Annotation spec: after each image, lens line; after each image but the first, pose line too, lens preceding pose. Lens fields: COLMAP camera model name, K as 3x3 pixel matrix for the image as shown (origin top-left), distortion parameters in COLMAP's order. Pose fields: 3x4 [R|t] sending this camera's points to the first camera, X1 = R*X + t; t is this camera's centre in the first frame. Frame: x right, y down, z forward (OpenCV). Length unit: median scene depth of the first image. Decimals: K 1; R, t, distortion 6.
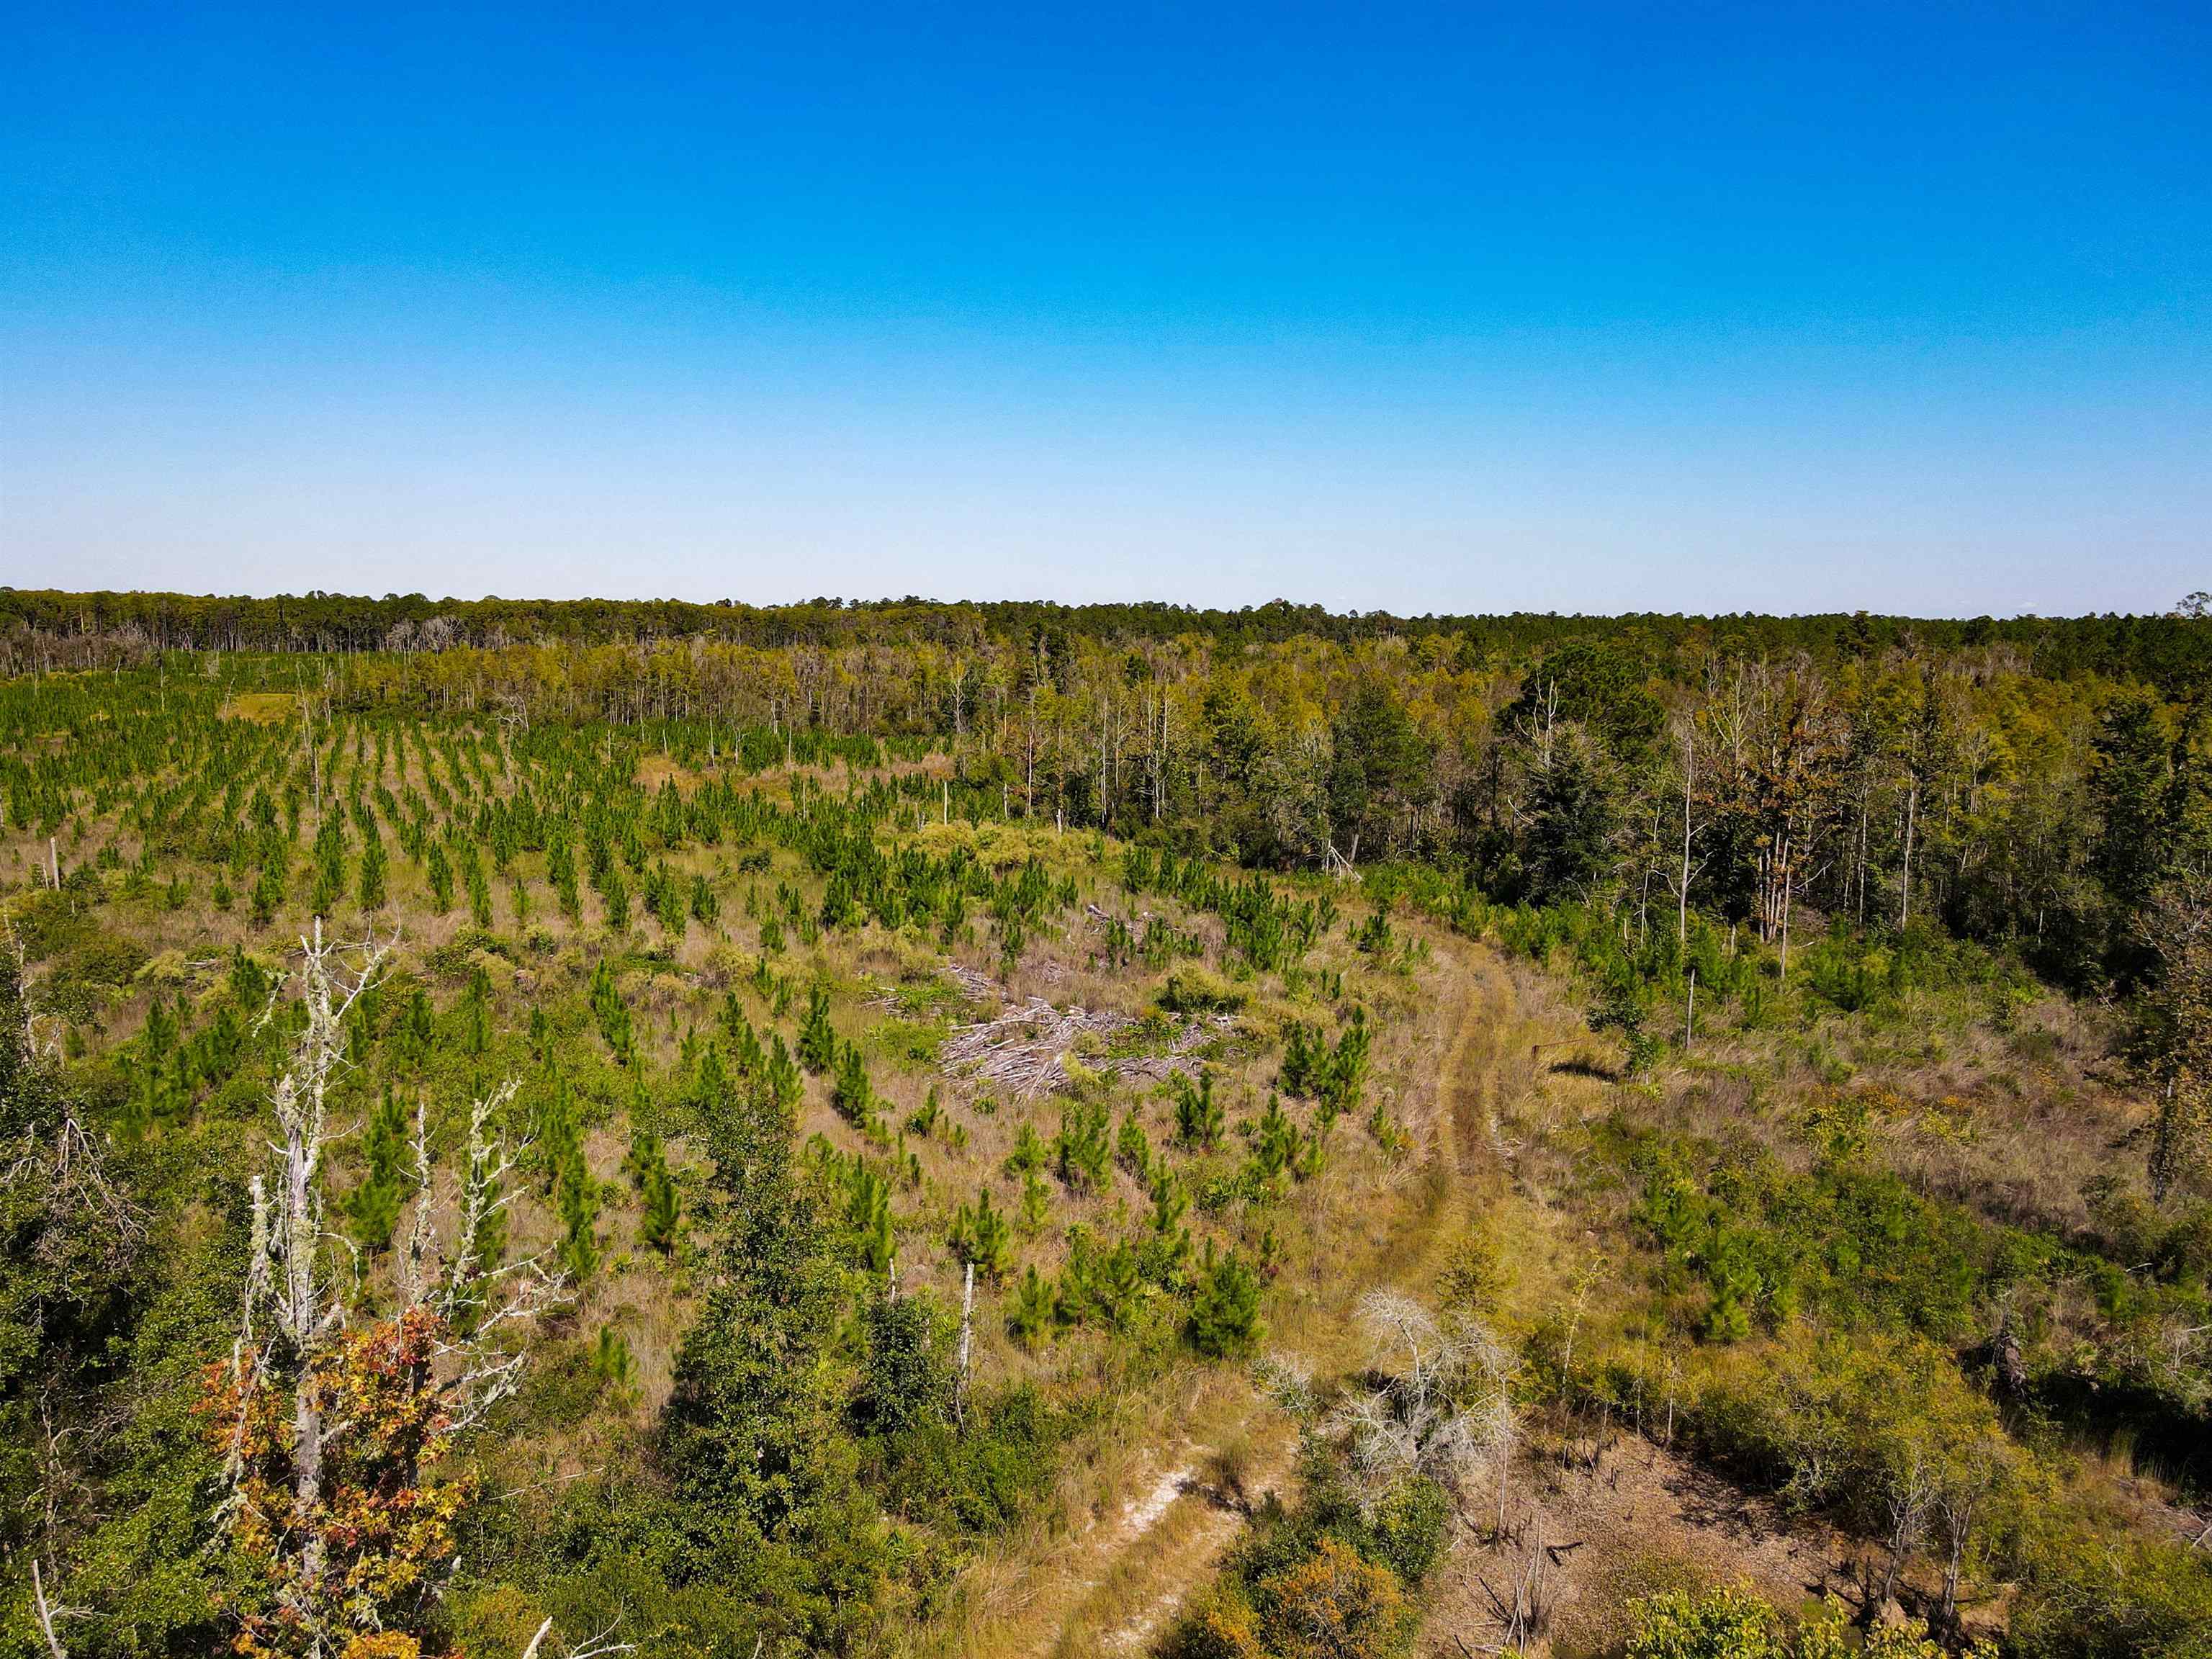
lens RADIAL K [[1619.9, 0, 1094.7], [0, 1619.9, 826.4], [0, 0, 1]] dist [-0.006571, 0.038405]
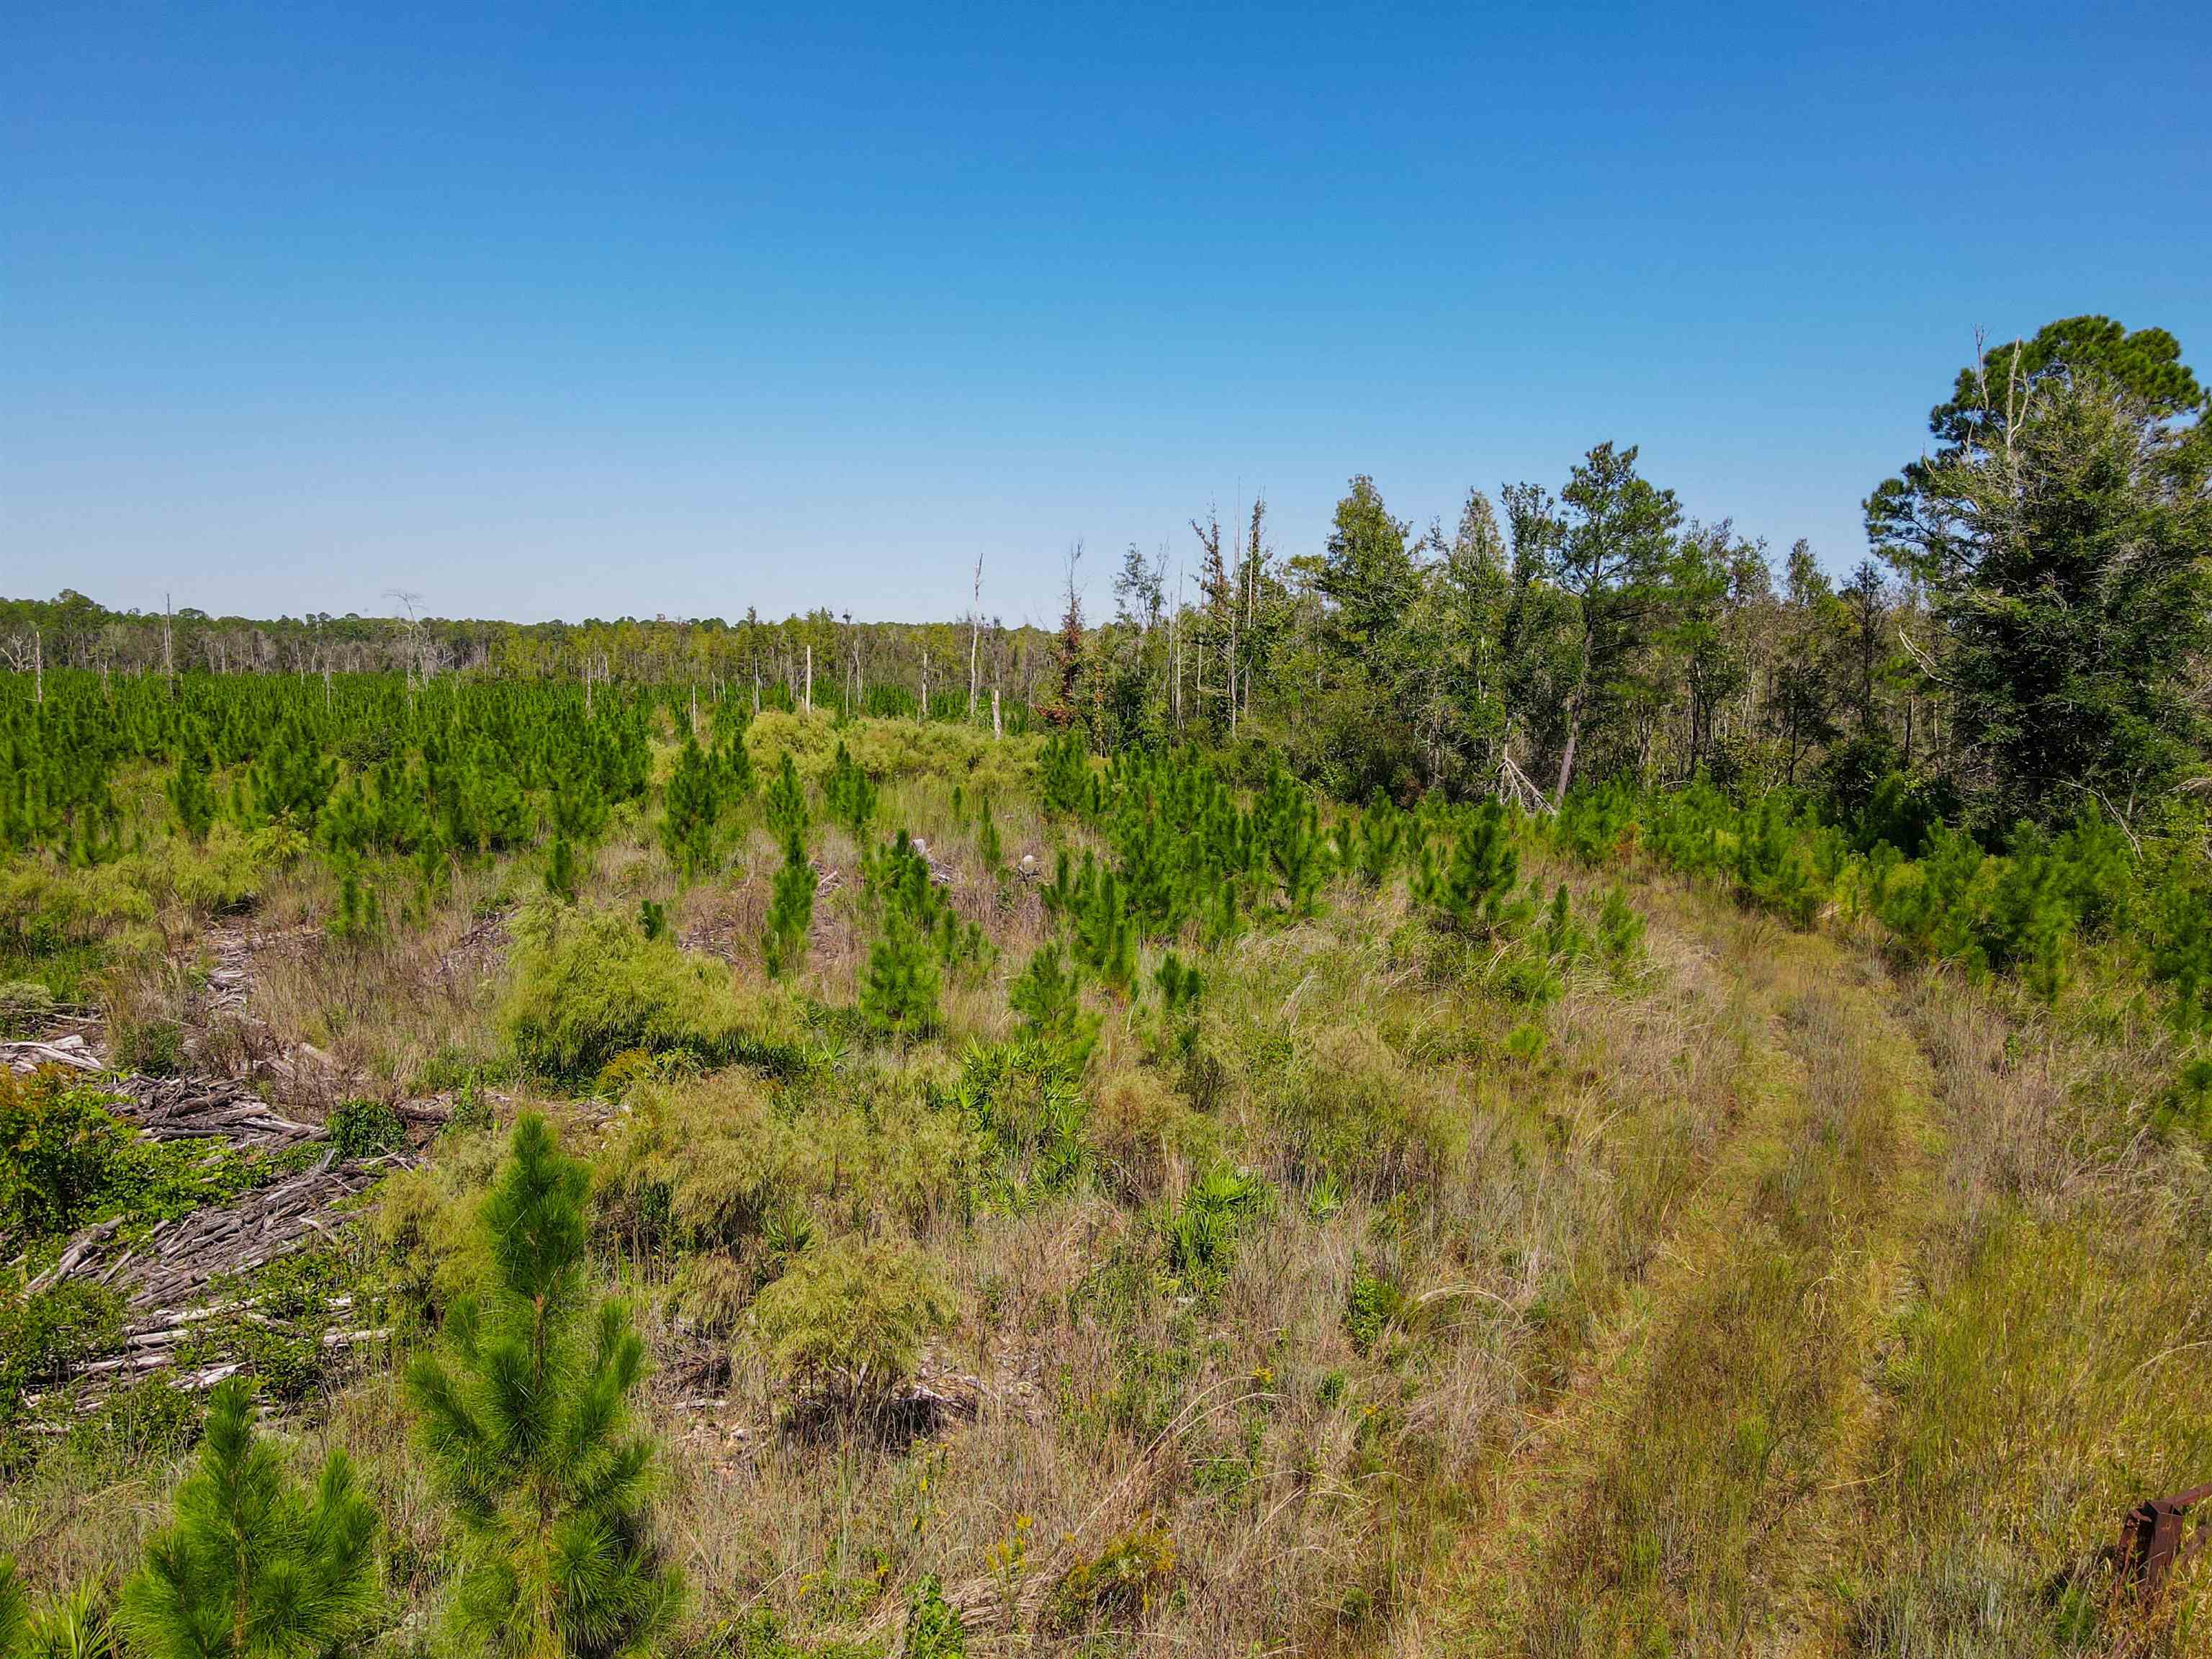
lens RADIAL K [[1619.9, 0, 1094.7], [0, 1619.9, 826.4], [0, 0, 1]] dist [-0.006571, 0.038405]
pose [[0.978823, 0.019292, -0.203799, 0.147165], [-0.025372, 0.999306, -0.027262, 0.059203], [0.203131, 0.031856, 0.978633, 0.586318]]
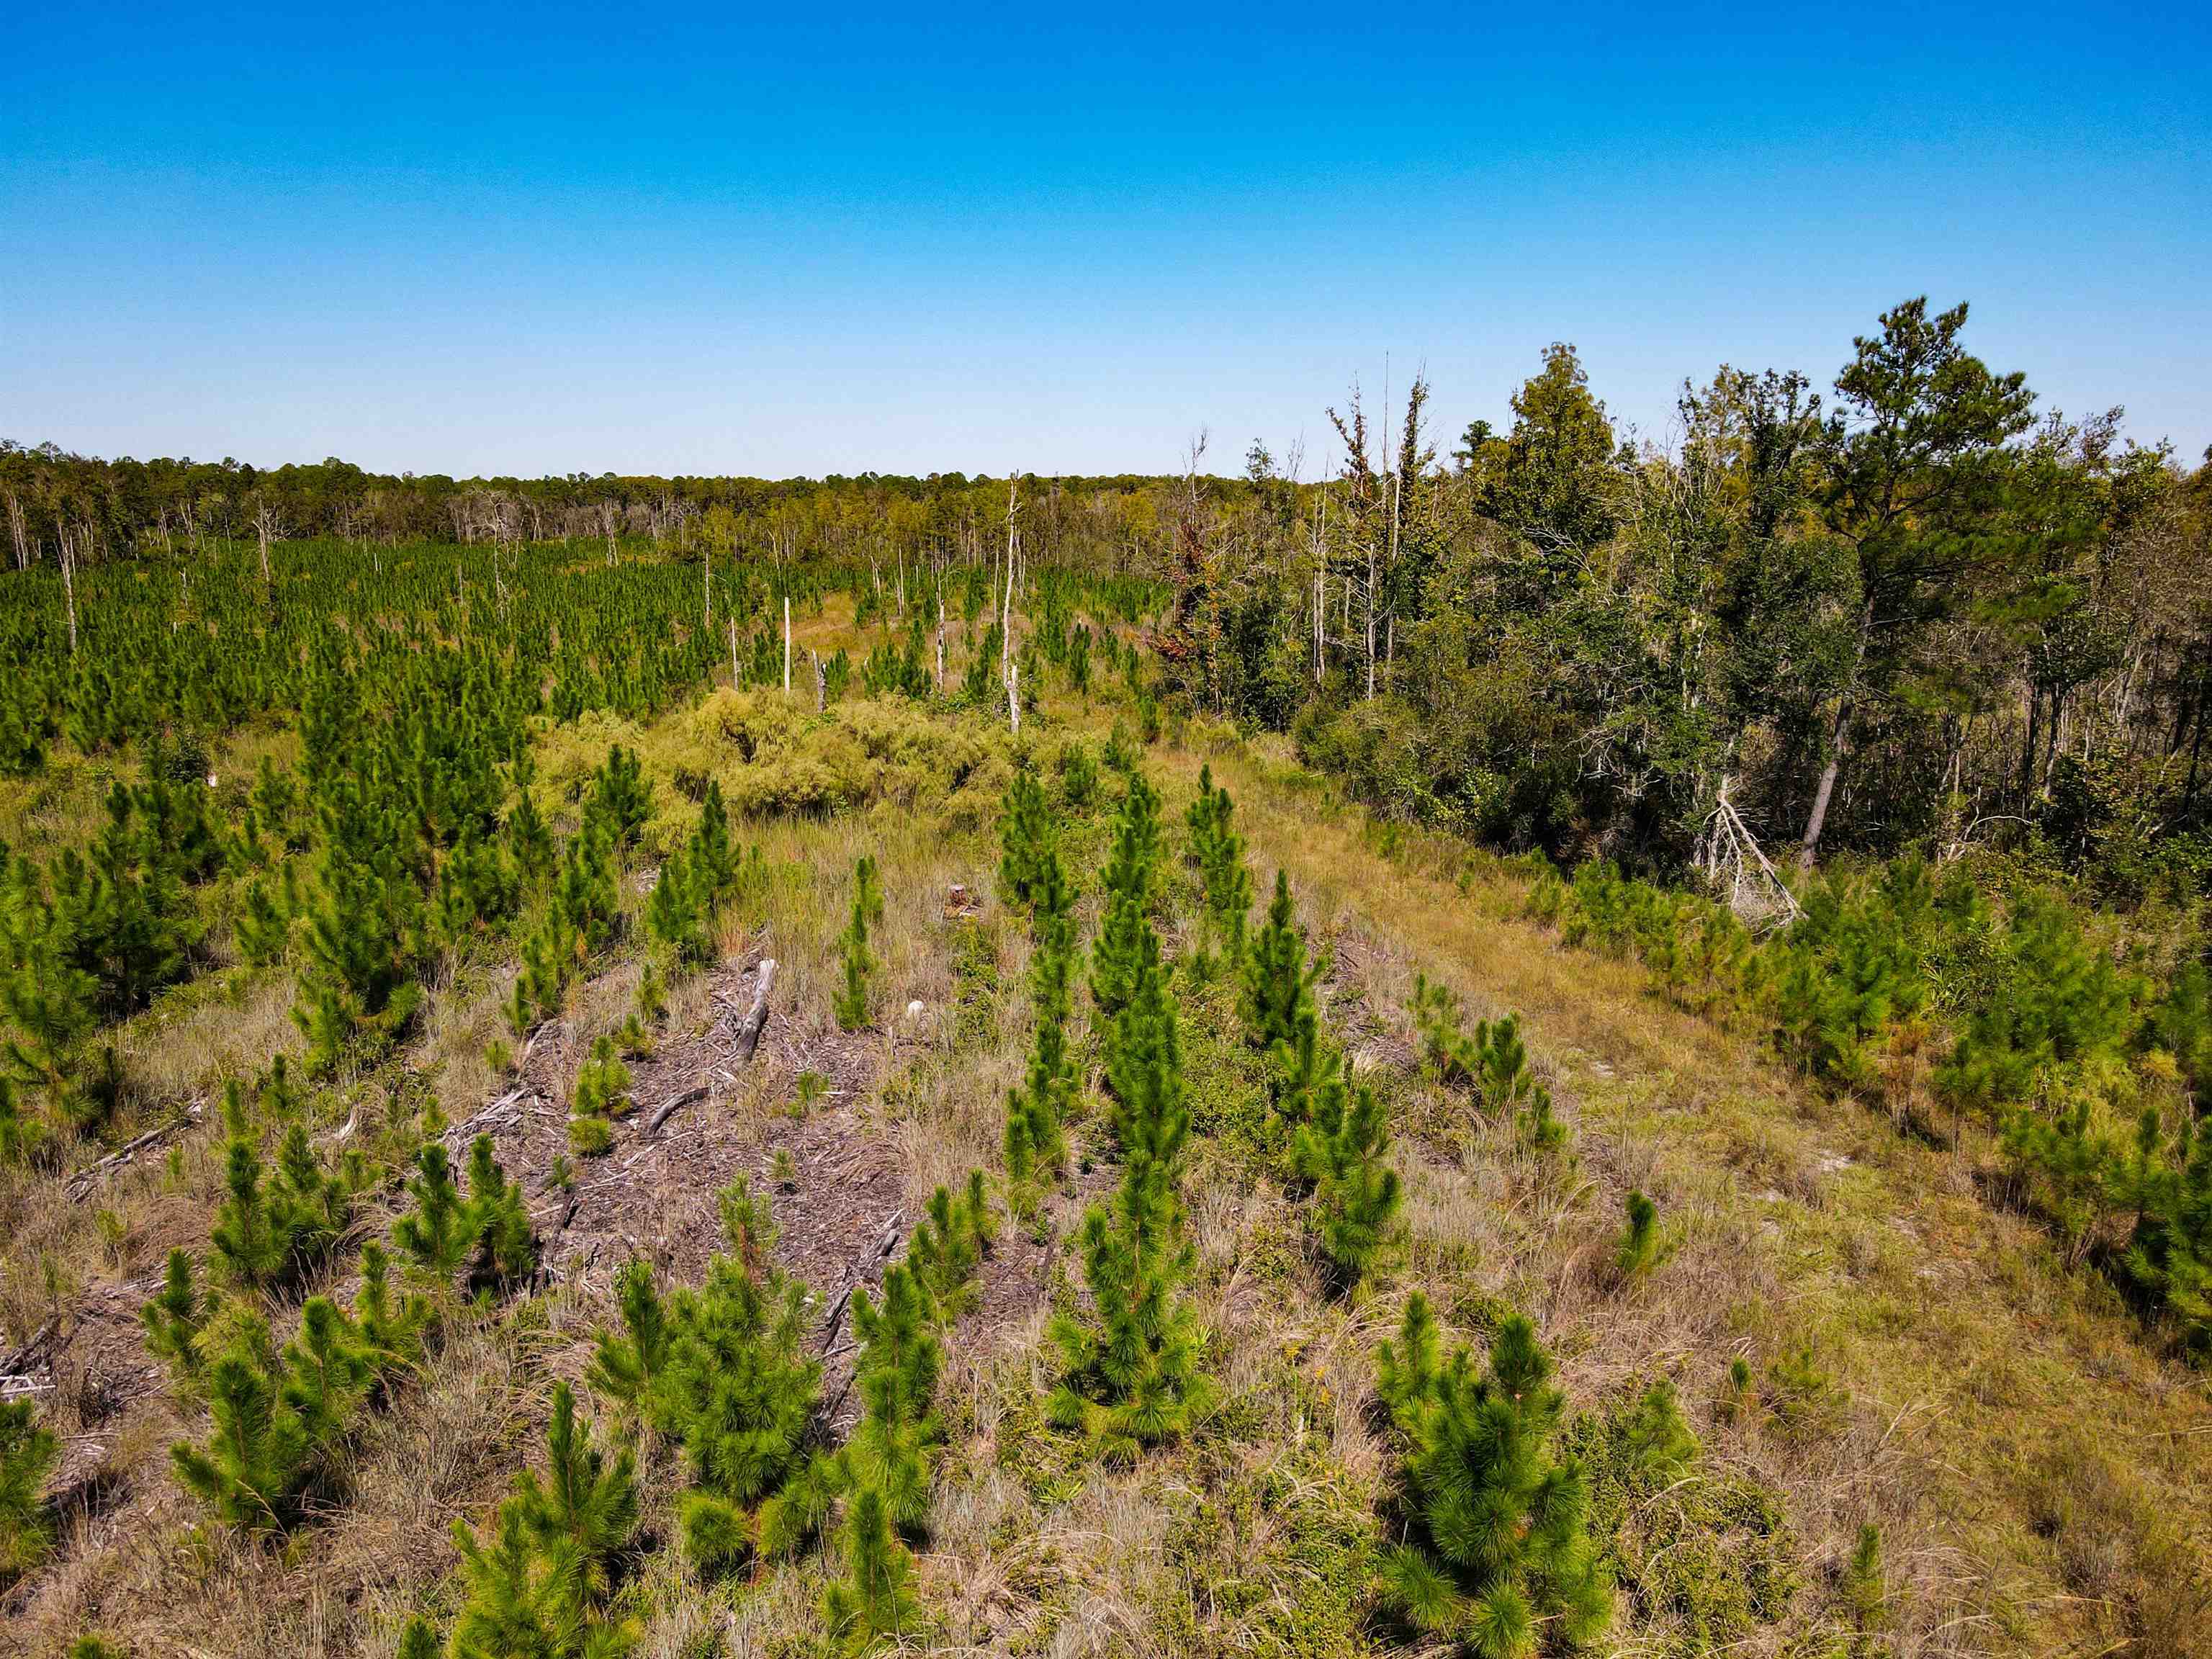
lens RADIAL K [[1619.9, 0, 1094.7], [0, 1619.9, 826.4], [0, 0, 1]] dist [-0.006571, 0.038405]
pose [[0.934788, 0.060078, -0.350088, 0.168183], [-0.037935, 0.996841, 0.069773, 0.000719], [0.353174, -0.051942, 0.934114, 0.772403]]
